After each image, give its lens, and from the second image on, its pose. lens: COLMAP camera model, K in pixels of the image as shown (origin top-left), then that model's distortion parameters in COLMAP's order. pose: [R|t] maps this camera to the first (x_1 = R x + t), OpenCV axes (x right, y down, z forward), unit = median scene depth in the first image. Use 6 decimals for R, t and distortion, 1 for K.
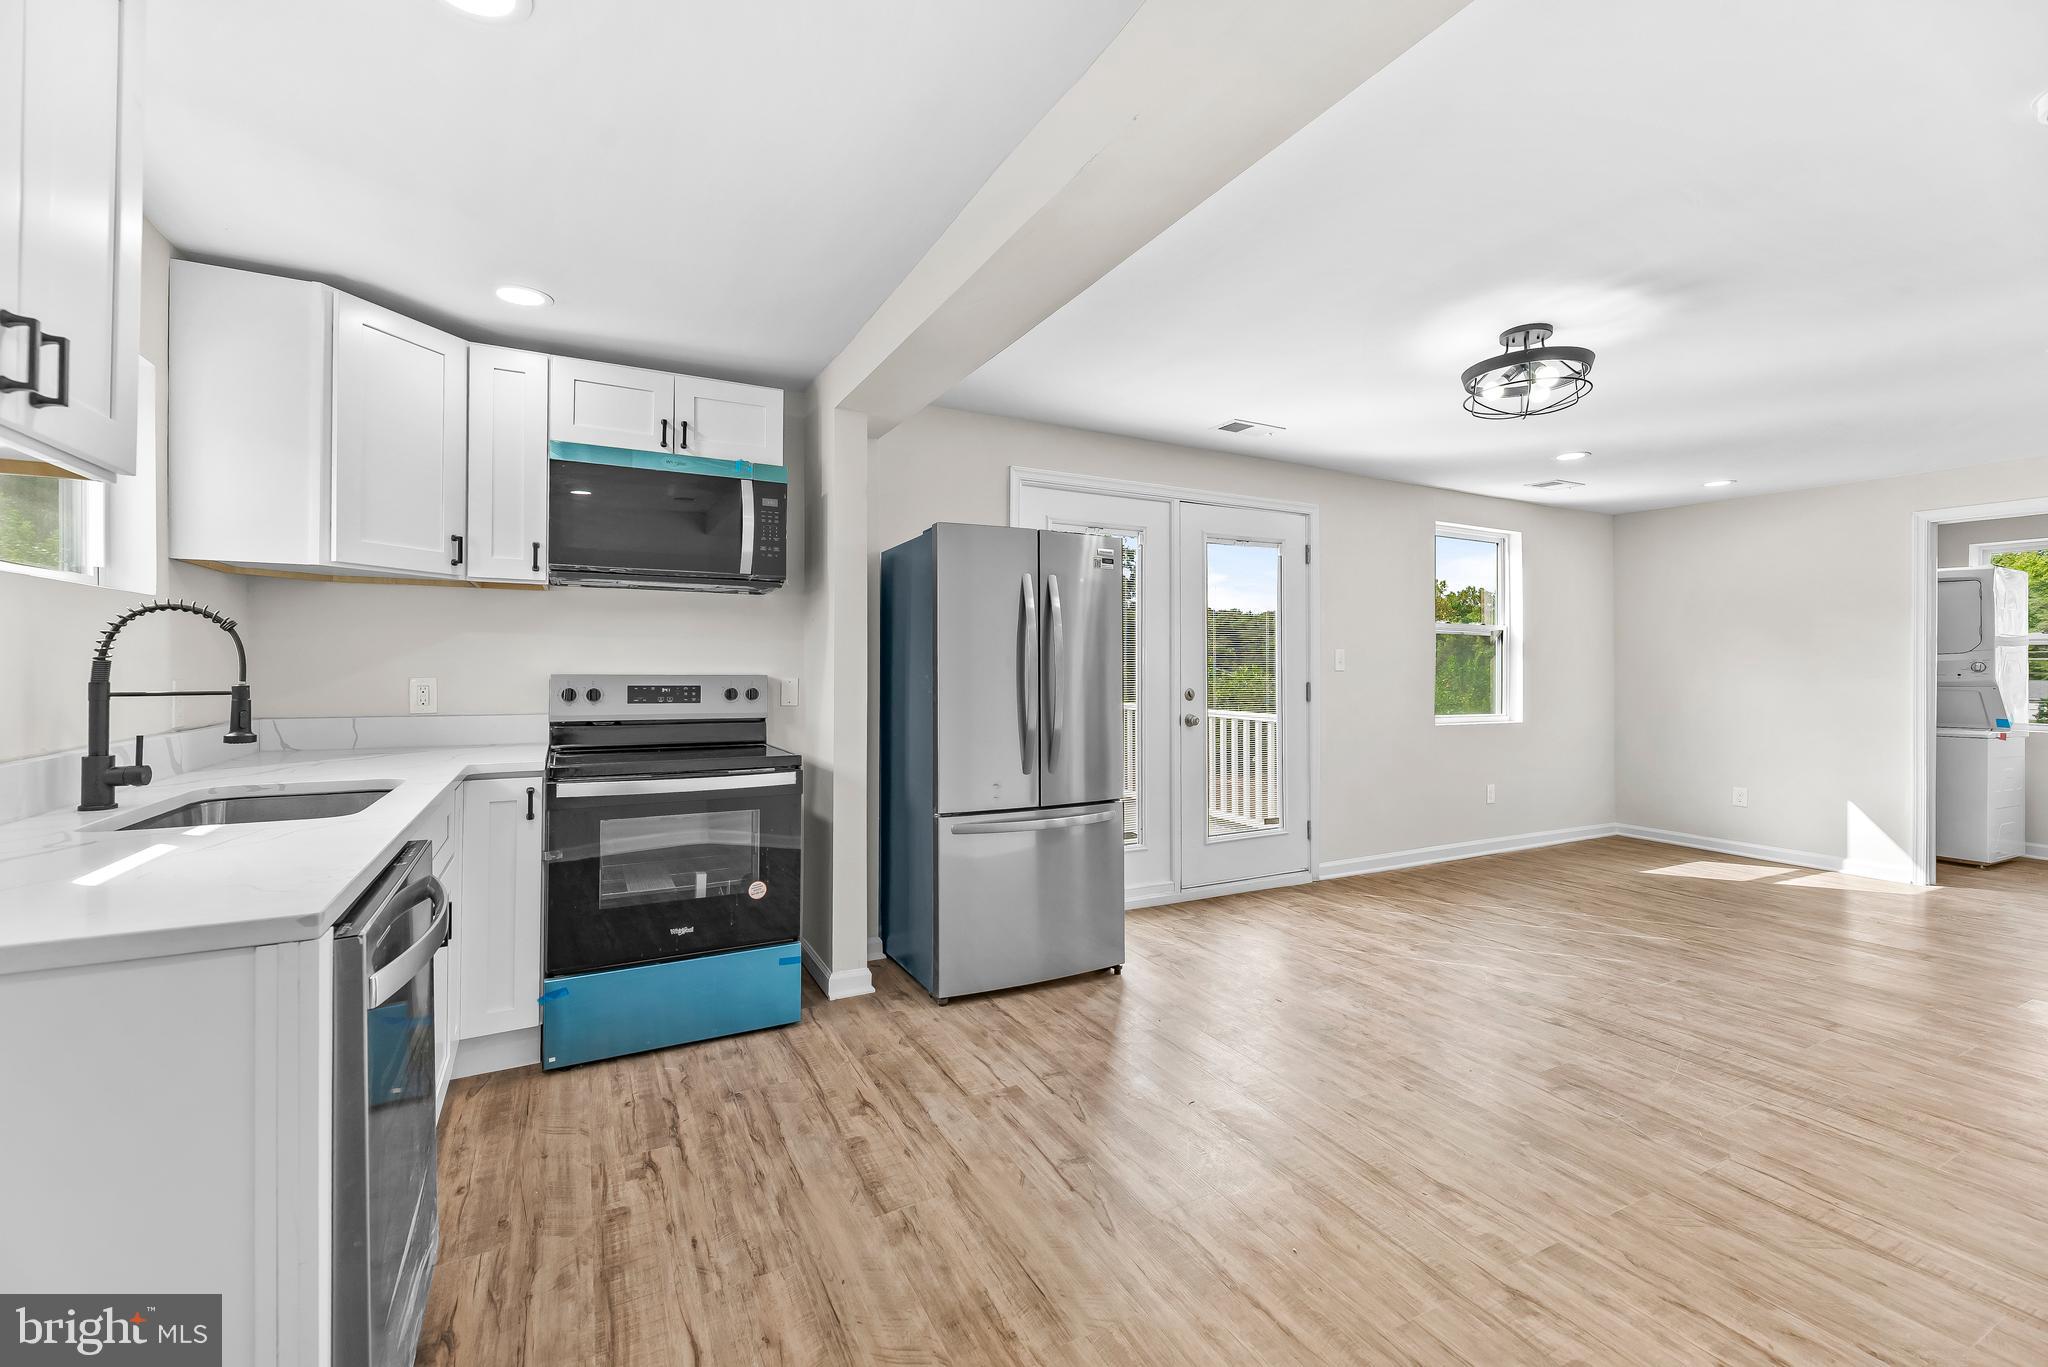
lens RADIAL K [[834.3, 0, 1008.7], [0, 834.3, 665.9], [0, 0, 1]] dist [0.003226, 0.000475]
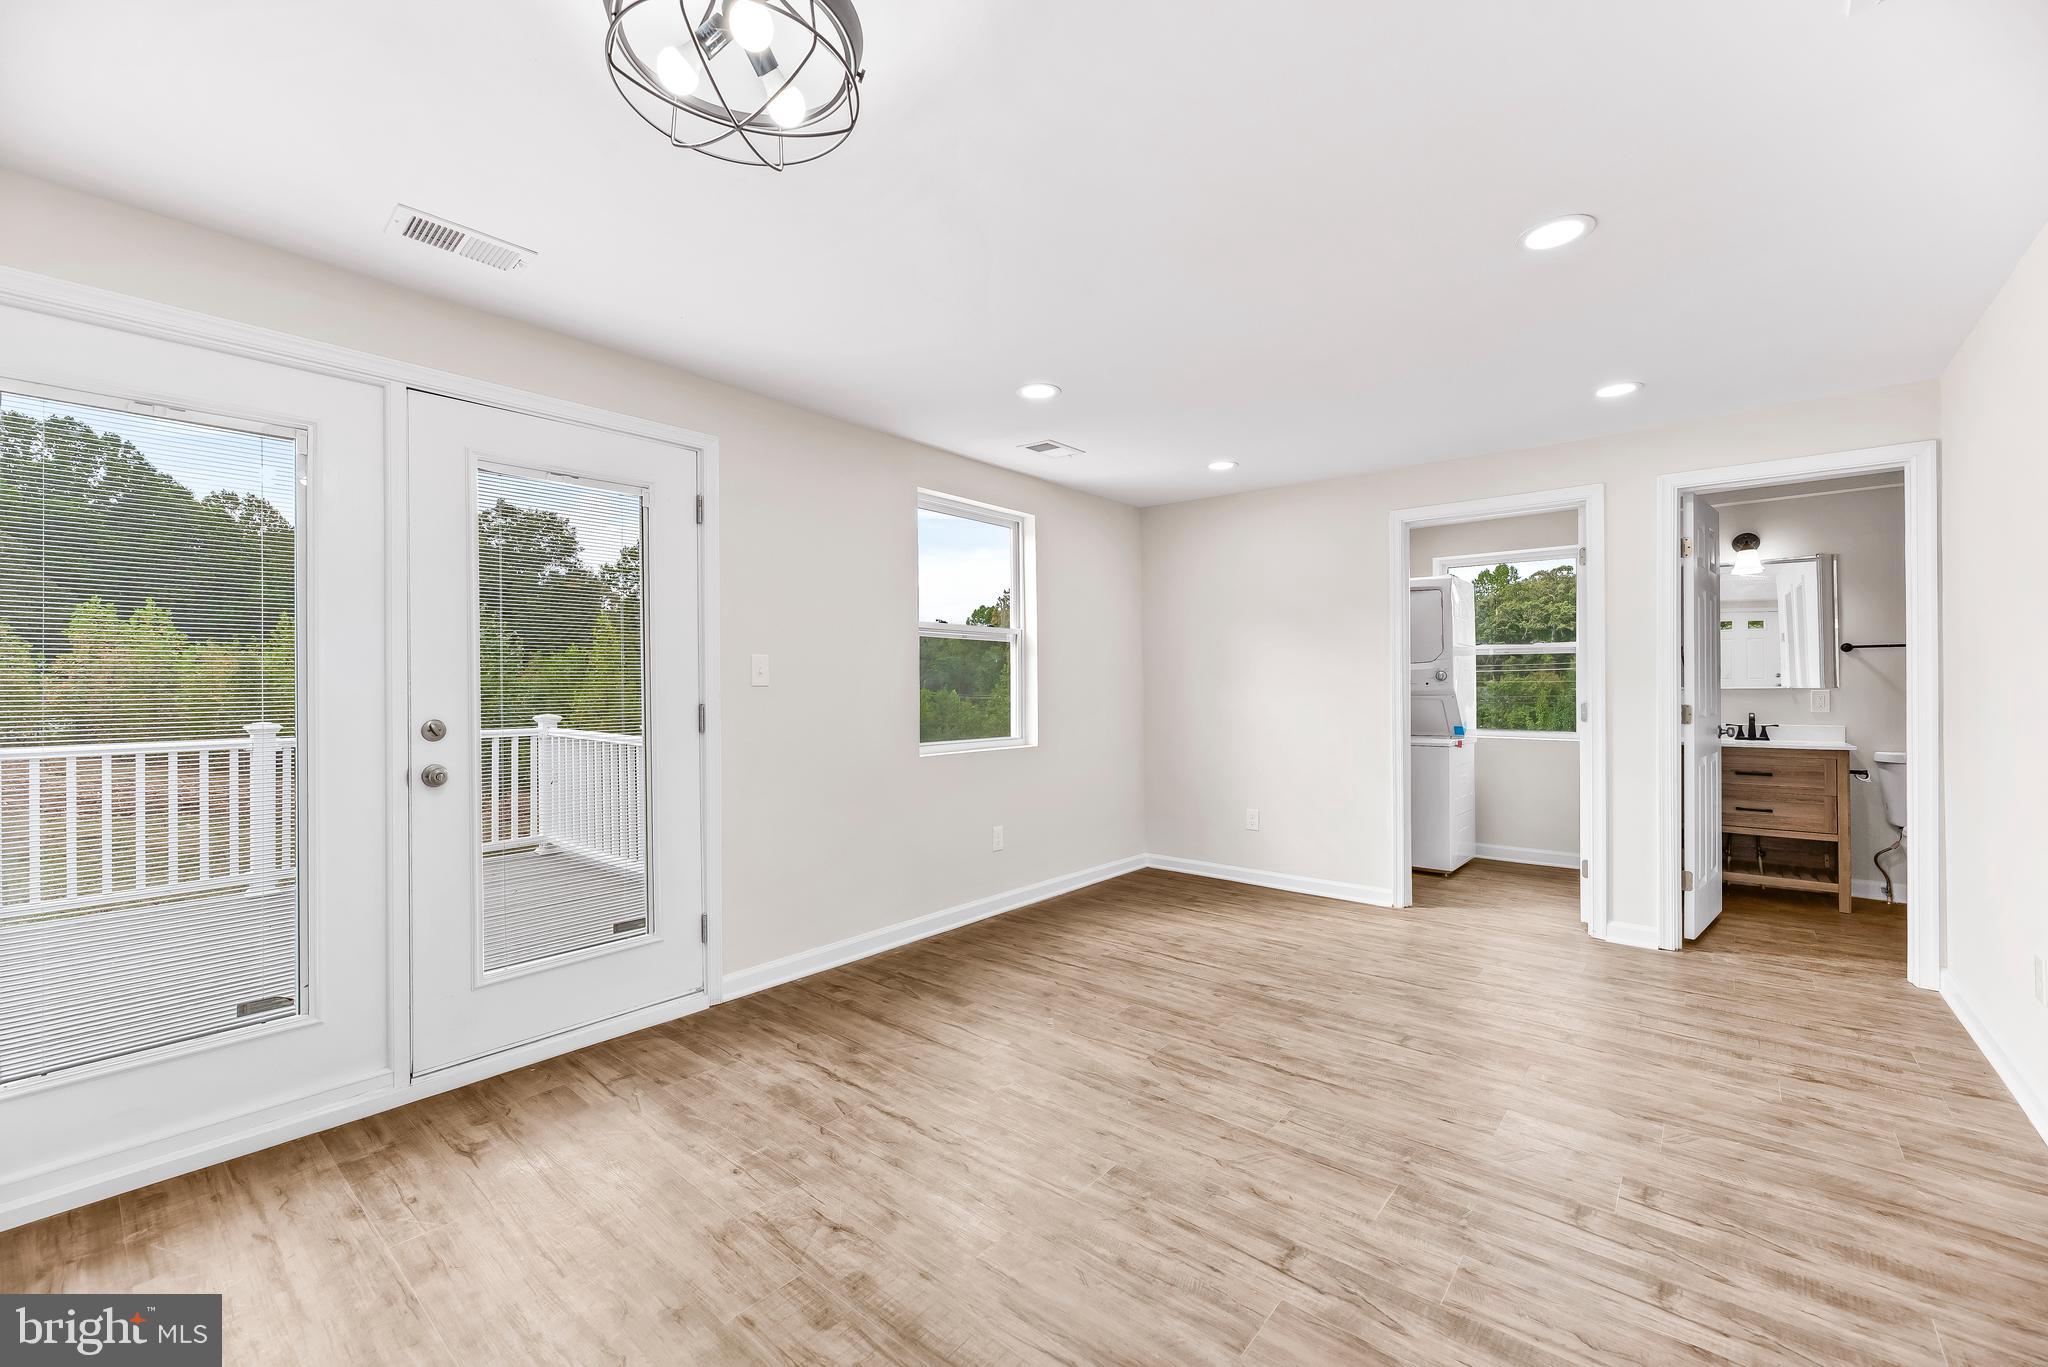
lens RADIAL K [[834.3, 0, 1005.6], [0, 834.3, 676.0], [0, 0, 1]] dist [0.003226, 0.000475]
pose [[0.927563, -0.005624, 0.373624, 0.556047], [0.008093, 0.999955, -0.005040, 0.005176], [-0.373579, 0.007699, 0.927566, 0.498063]]
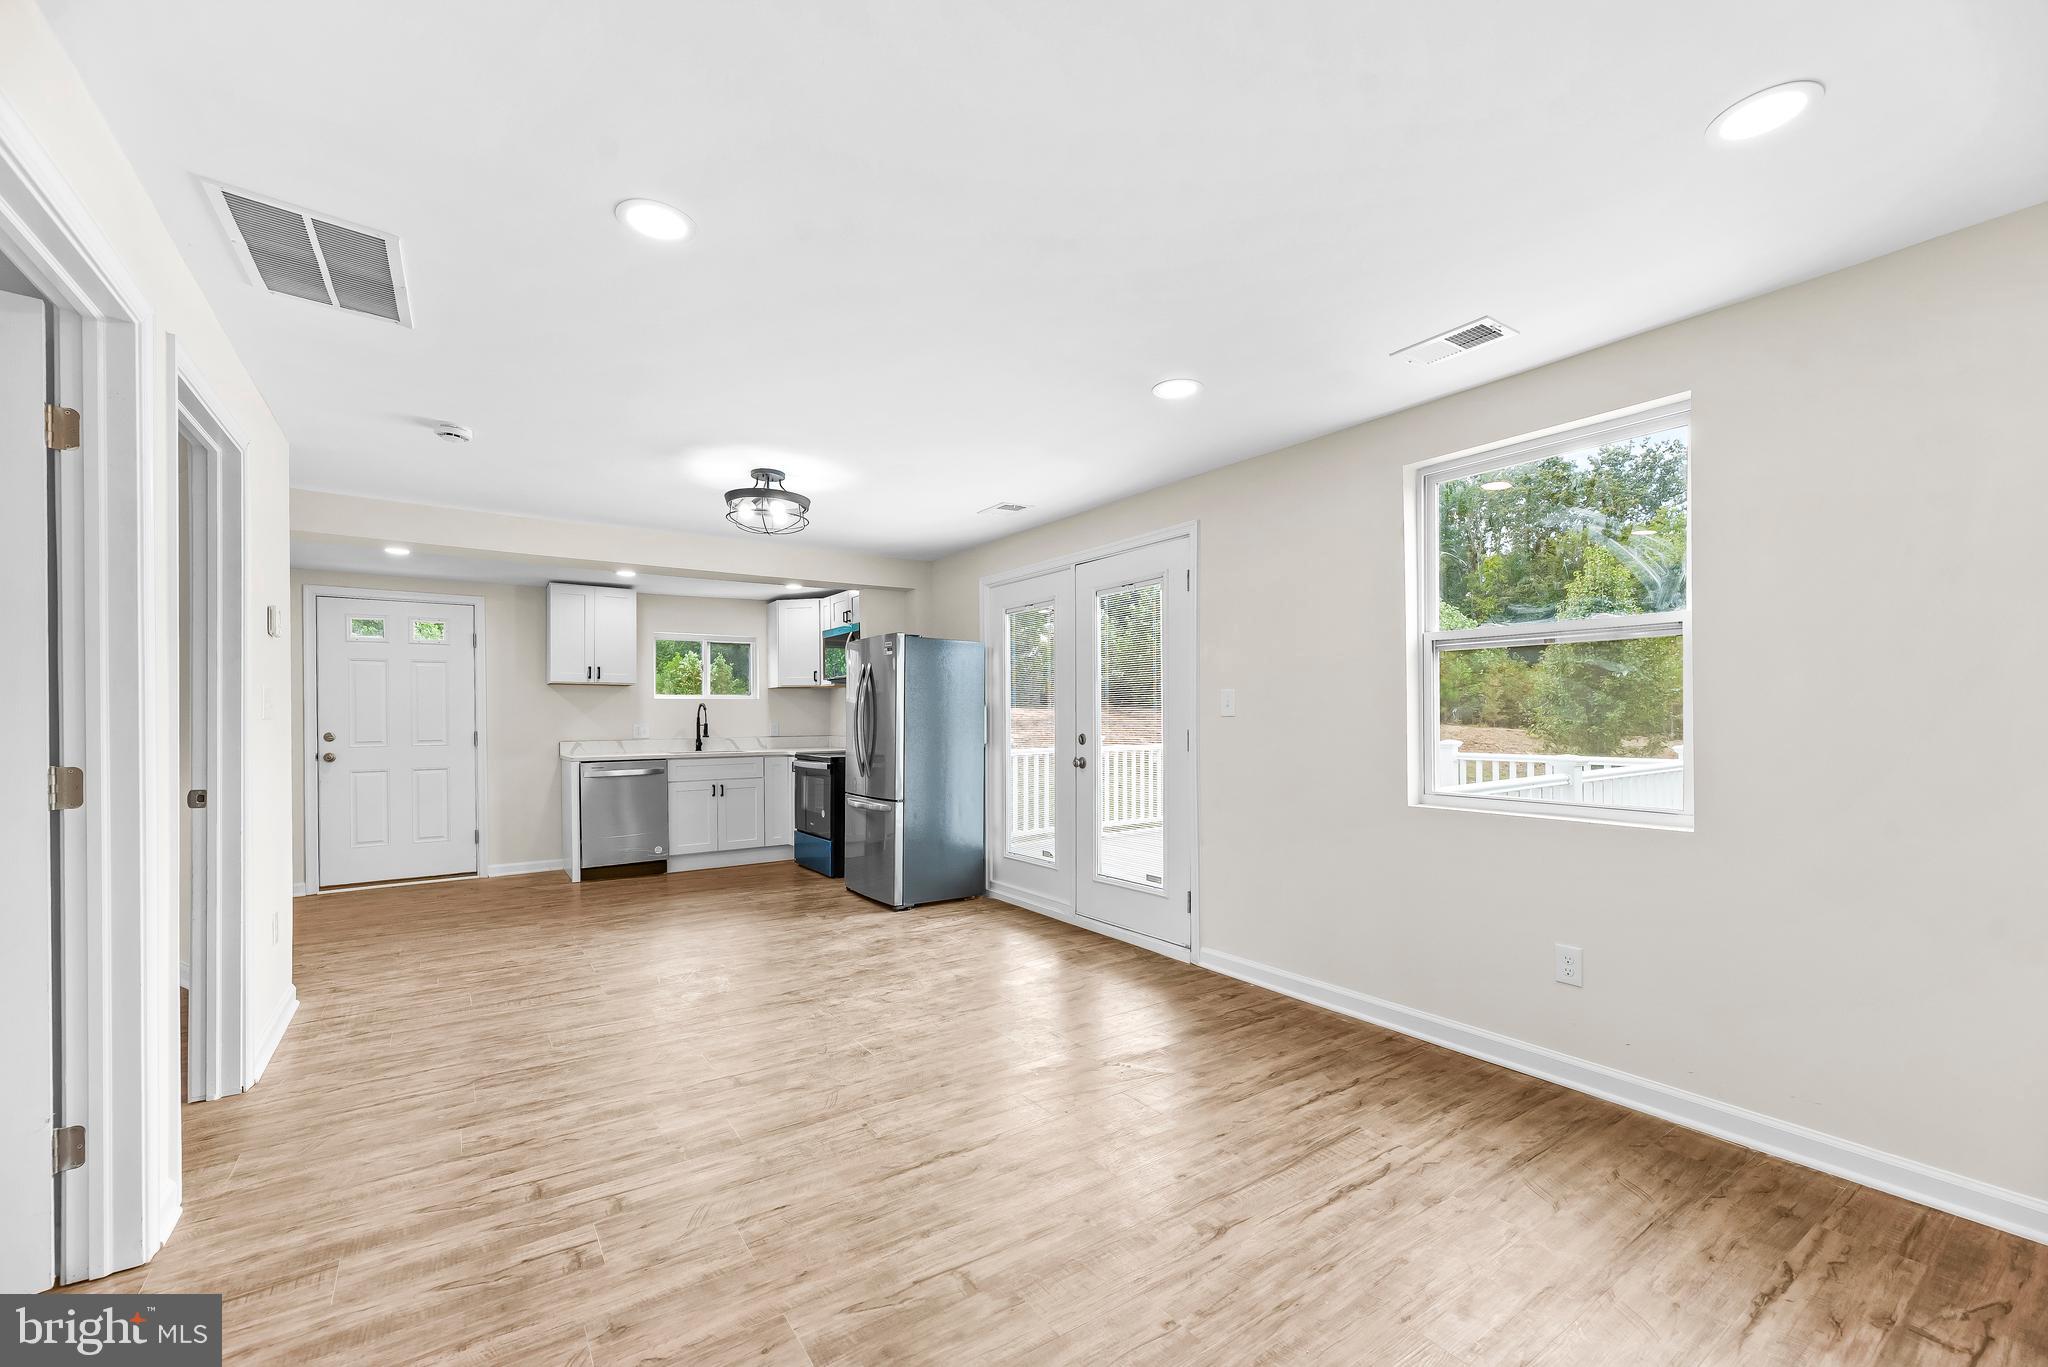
lens RADIAL K [[834.3, 0, 1018.7], [0, 834.3, 714.9], [0, 0, 1]] dist [0.003226, 0.000475]
pose [[0.123946, -0.008194, -0.992255, 1.958287], [0.007876, 0.999943, -0.007273, 0.015404], [0.992258, -0.006914, 0.124003, 1.189789]]
